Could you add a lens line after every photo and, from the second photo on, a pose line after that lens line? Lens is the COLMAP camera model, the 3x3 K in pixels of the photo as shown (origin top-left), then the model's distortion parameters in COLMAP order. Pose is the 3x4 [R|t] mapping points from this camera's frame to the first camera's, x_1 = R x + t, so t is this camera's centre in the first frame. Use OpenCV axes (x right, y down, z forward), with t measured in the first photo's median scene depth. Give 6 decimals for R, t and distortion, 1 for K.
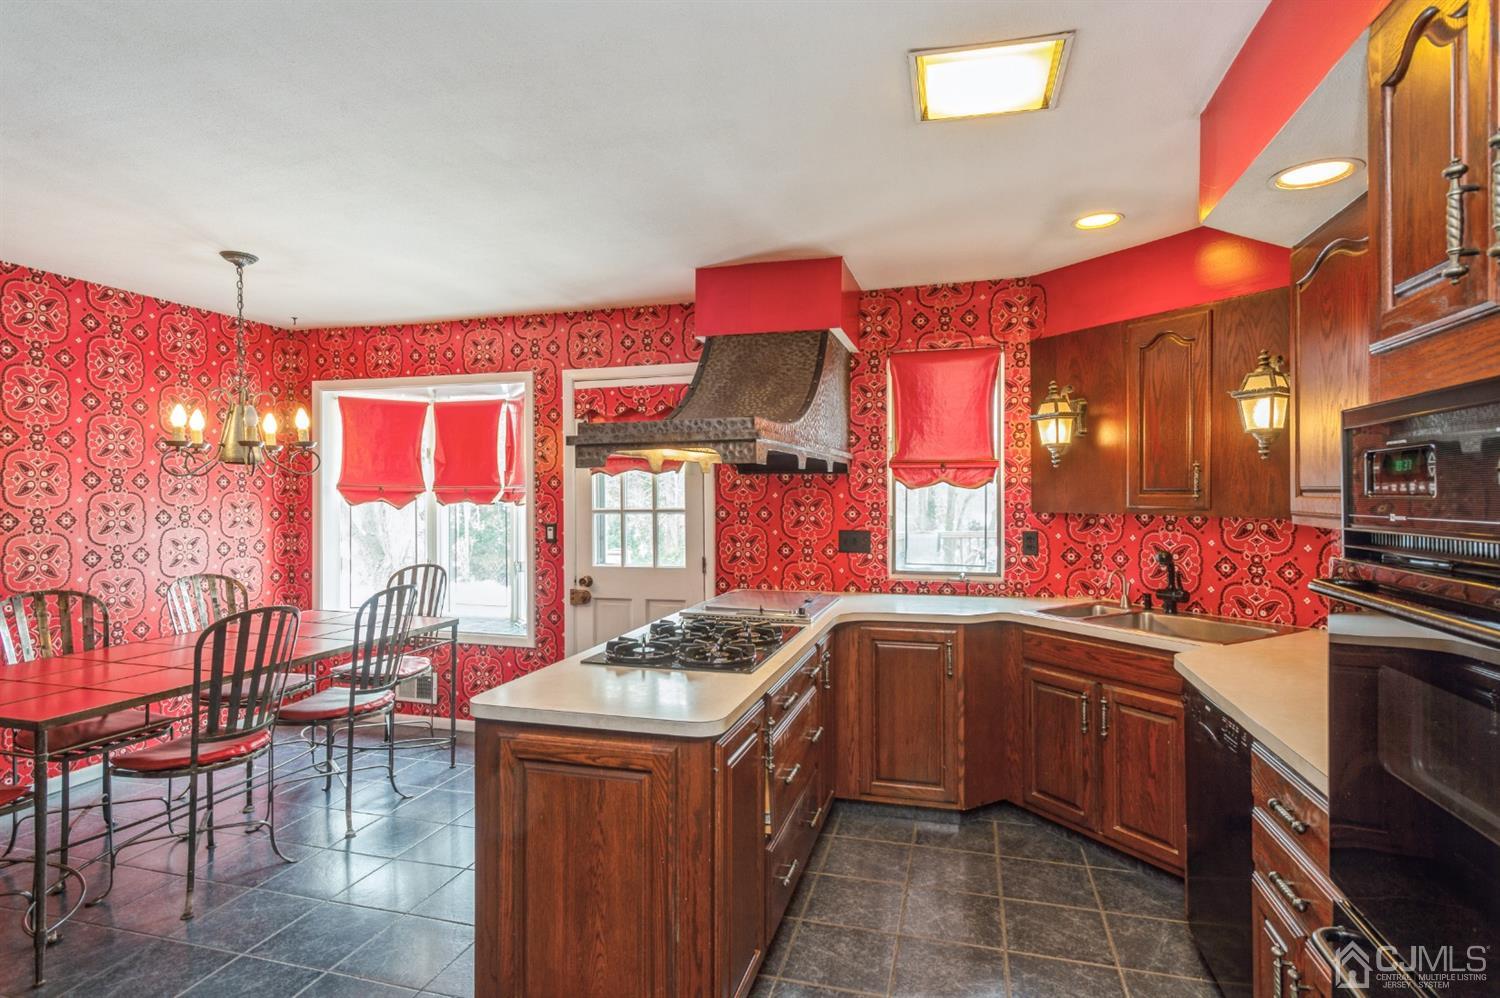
lens RADIAL K [[756.6, 0, 745.7], [0, 756.6, 501.1], [0, 0, 1]] dist [0.003209, -0.001216]
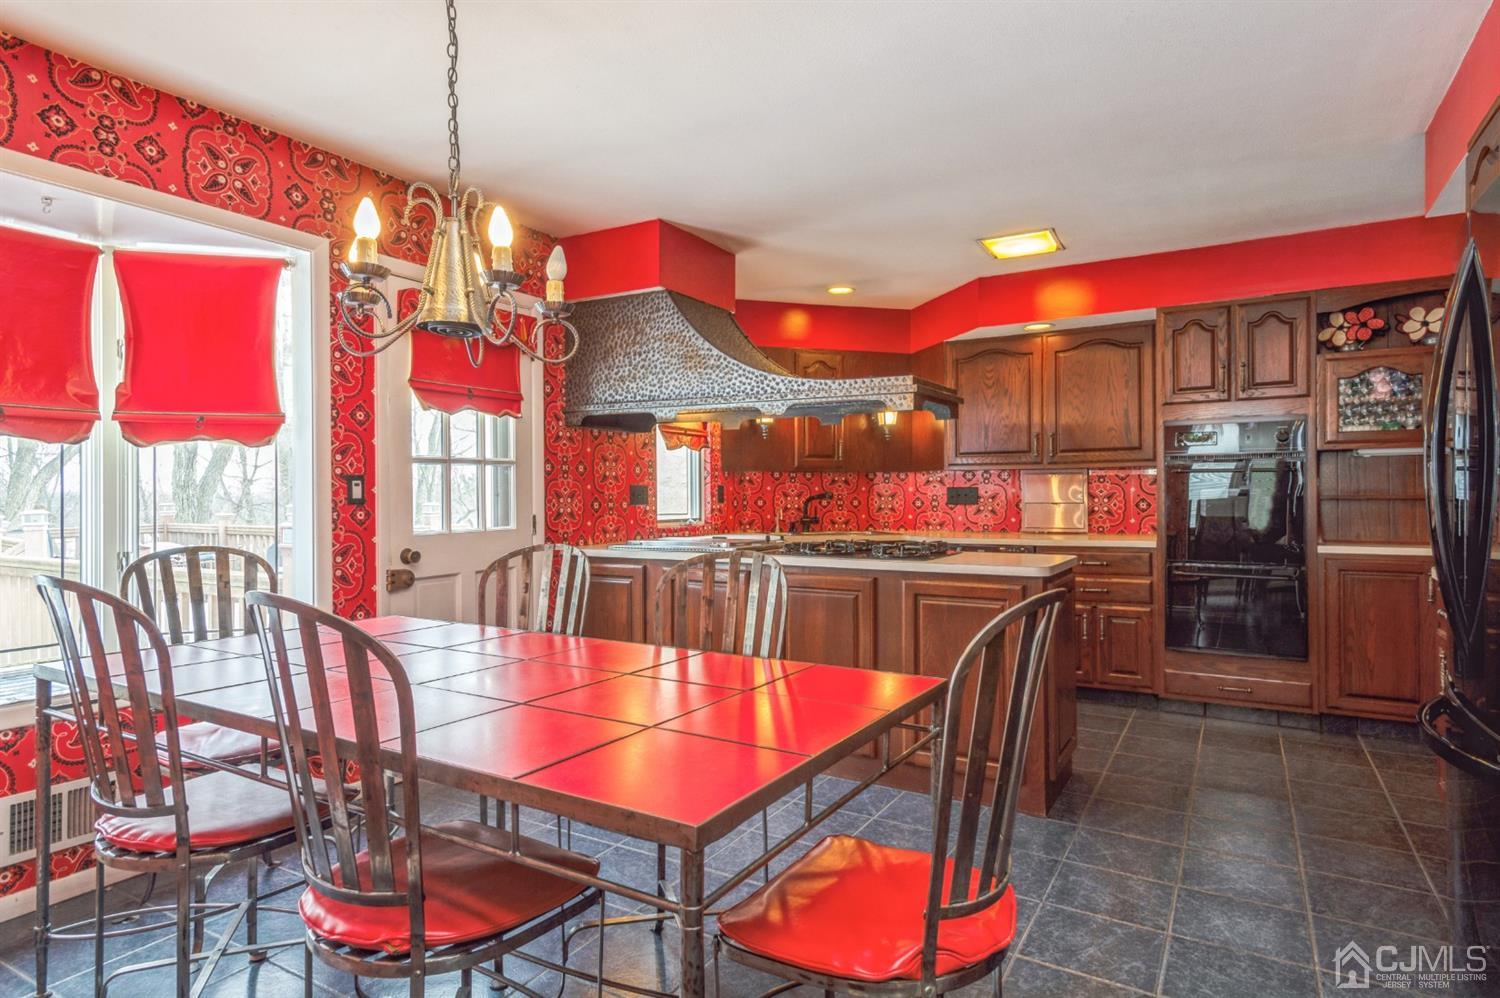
lens RADIAL K [[842.3, 0, 750.0], [0, 842.3, 499.0], [0, 0, 1]] dist [0.026792, -0.000010]
pose [[0.259031, -0.004018, 0.965861, -0.912746], [0.009987, 0.999949, 0.001481, 0.053820], [-0.965817, 0.009262, 0.259058, 0.479396]]
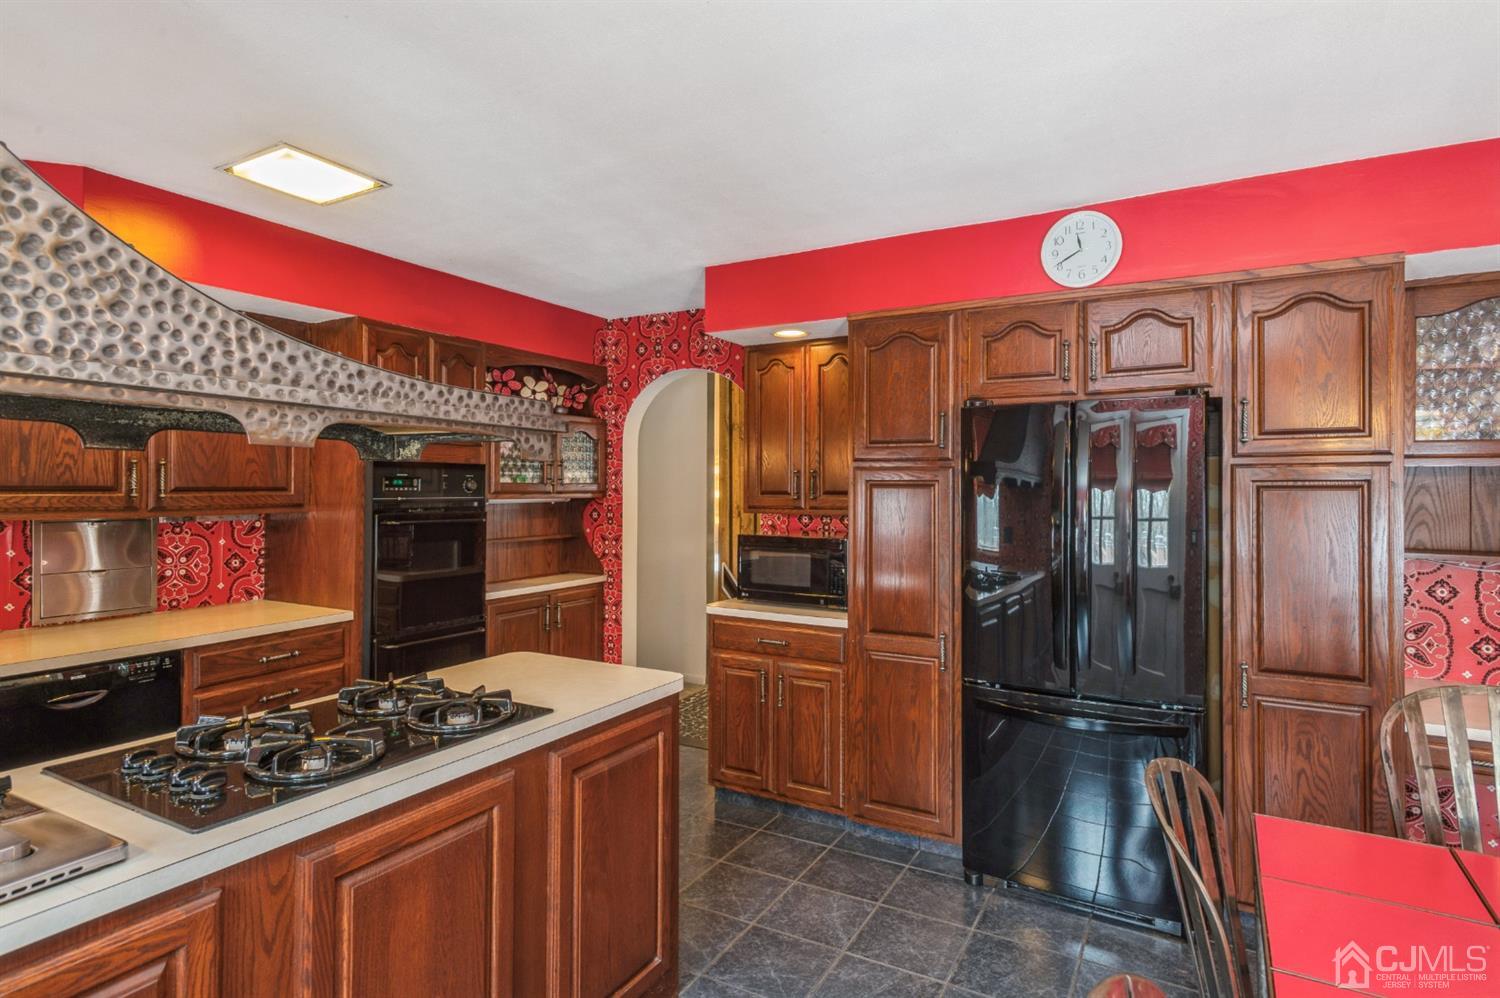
lens RADIAL K [[793.2, 0, 753.7], [0, 793.2, 482.7], [0, 0, 1]] dist [0.012931, -0.006843]
pose [[-0.973076, -0.002290, 0.230474, -0.324473], [-0.002290, 0.999997, 0.000264, -0.014283], [-0.230474, -0.000271, -0.973078, 0.930859]]
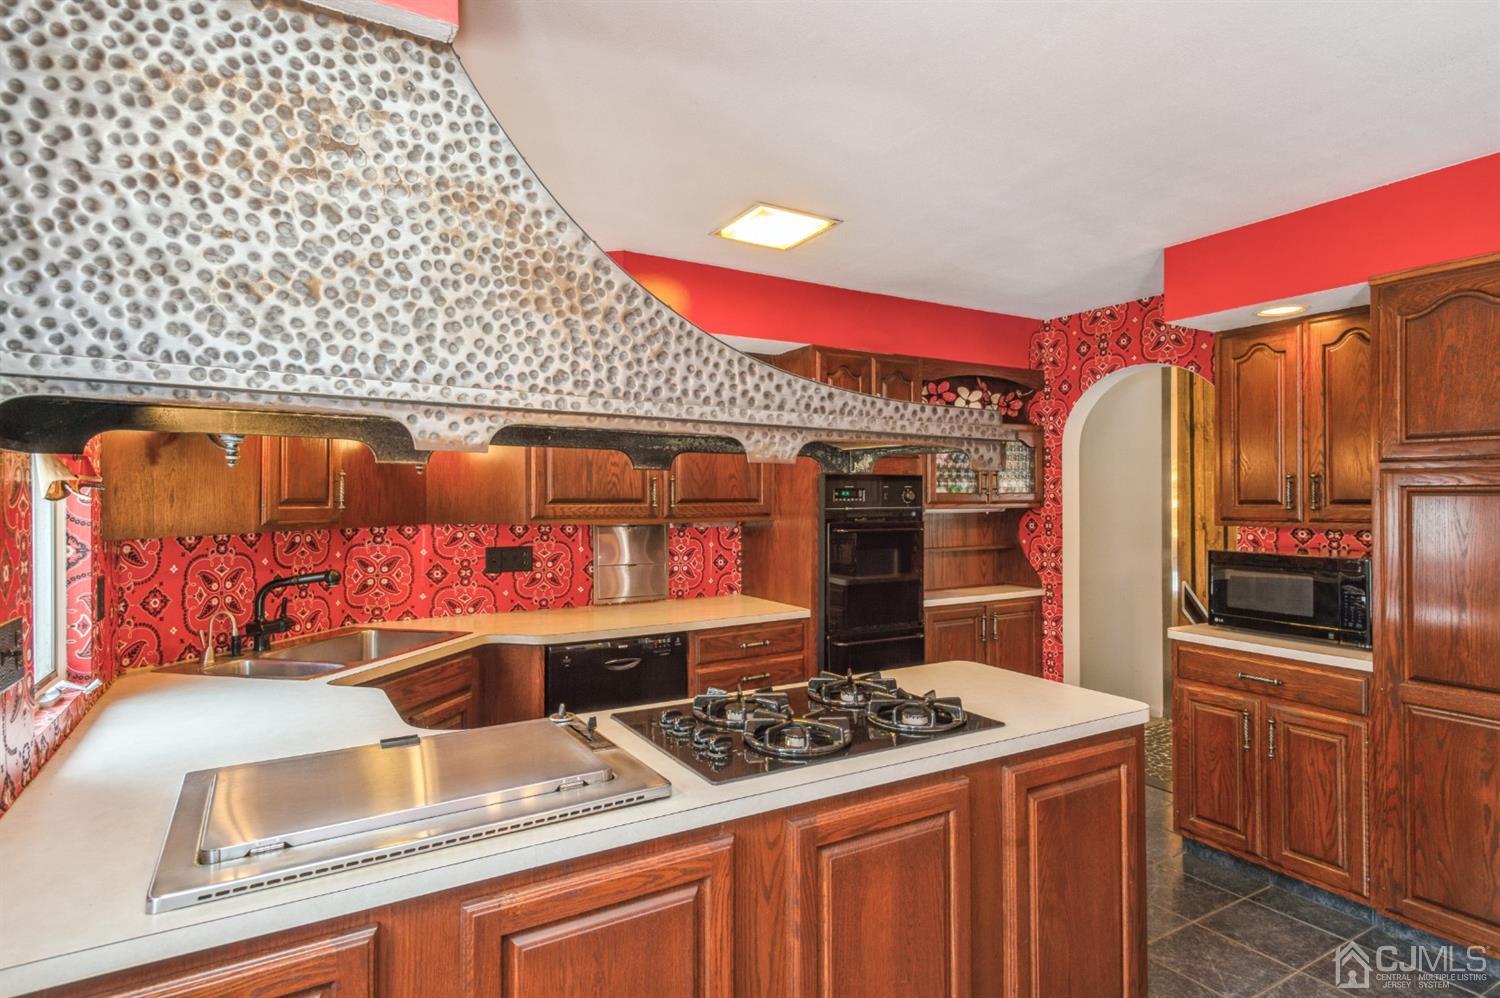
lens RADIAL K [[793.4, 0, 747.7], [0, 793.4, 492.4], [0, 0, 1]] dist [0.013136, -0.006853]
pose [[-0.723643, 0.006316, 0.690145, -0.313335], [0.007315, 0.999972, -0.001481, -0.014392], [-0.690136, 0.003976, -0.723669, 0.937725]]
